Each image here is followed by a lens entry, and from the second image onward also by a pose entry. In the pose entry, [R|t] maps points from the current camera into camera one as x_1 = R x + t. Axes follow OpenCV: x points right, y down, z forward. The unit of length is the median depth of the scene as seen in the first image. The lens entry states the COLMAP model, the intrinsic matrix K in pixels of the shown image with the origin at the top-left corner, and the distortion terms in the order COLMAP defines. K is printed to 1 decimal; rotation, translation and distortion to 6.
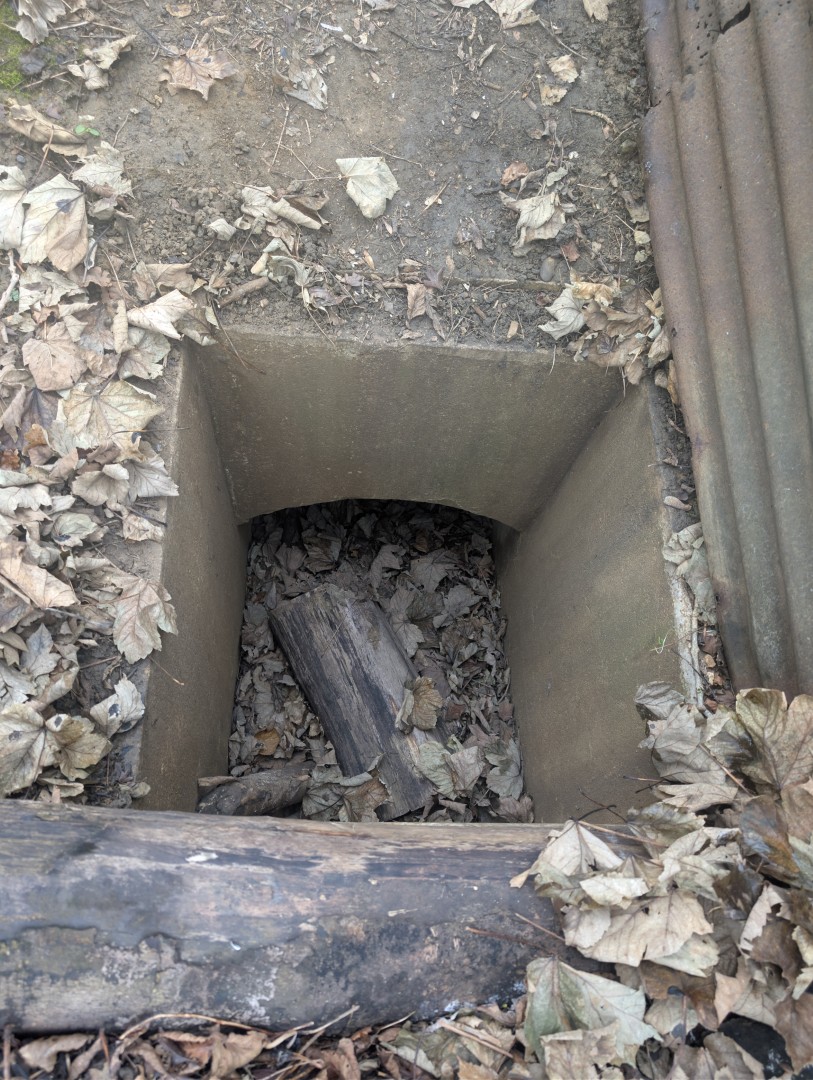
lens RADIAL K [[788.5, 0, 406.5], [0, 788.5, 540.0], [0, 0, 1]] dist [0.068486, -0.075940]
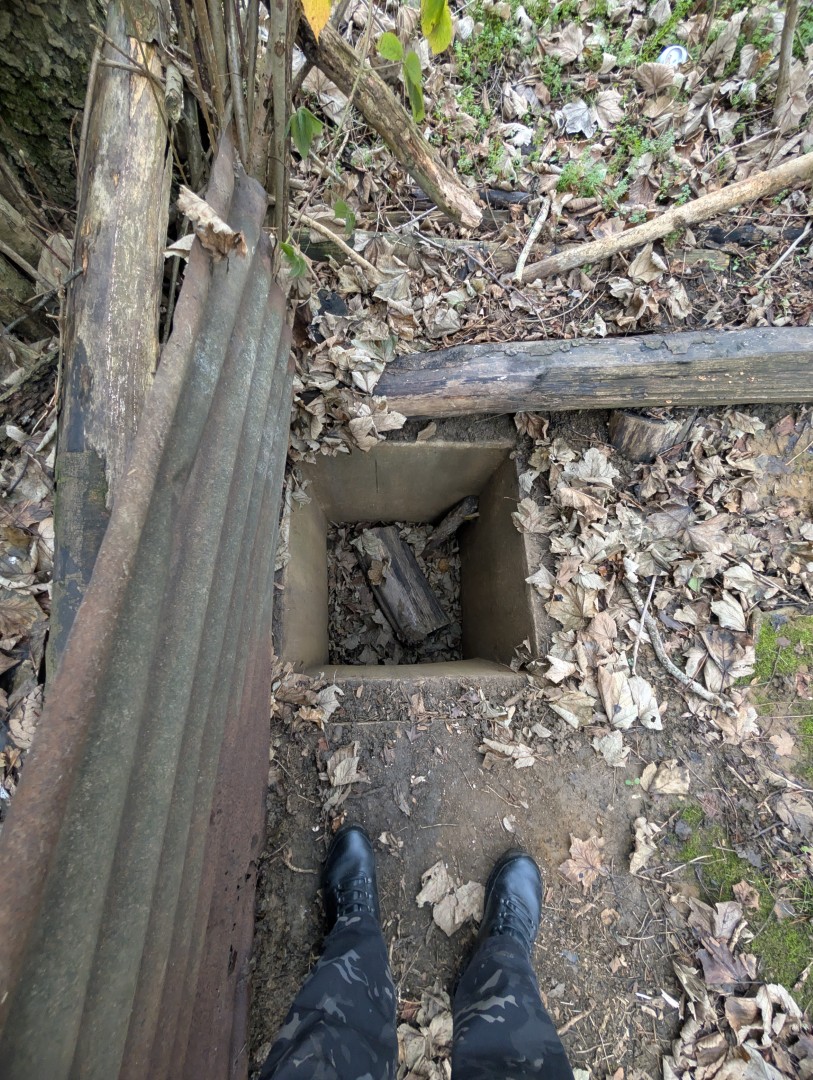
lens RADIAL K [[406.6, 0, 407.8], [0, 406.6, 538.0], [0, 0, 1]] dist [0.000333, 0.000024]
pose [[-0.982721, -0.027197, -0.183086, 0.203302], [-0.090257, -0.793164, 0.602283, -0.543403], [-0.161598, 0.608401, 0.777004, 0.114339]]
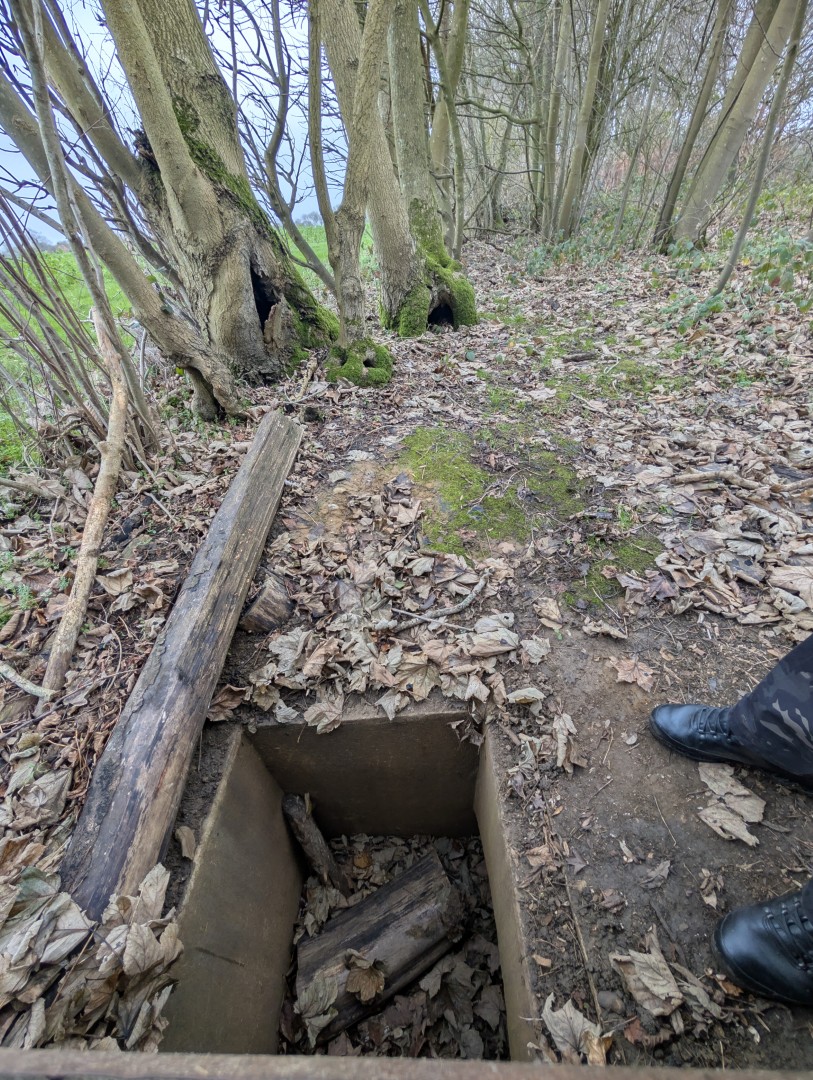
lens RADIAL K [[406.6, 0, 407.8], [0, 406.6, 538.0], [0, 0, 1]] dist [0.000333, 0.000024]
pose [[-0.002124, 0.514410, -0.857542, 0.332521], [-0.882484, 0.402372, 0.243555, -0.494090], [0.470338, 0.757284, 0.453104, 0.162082]]
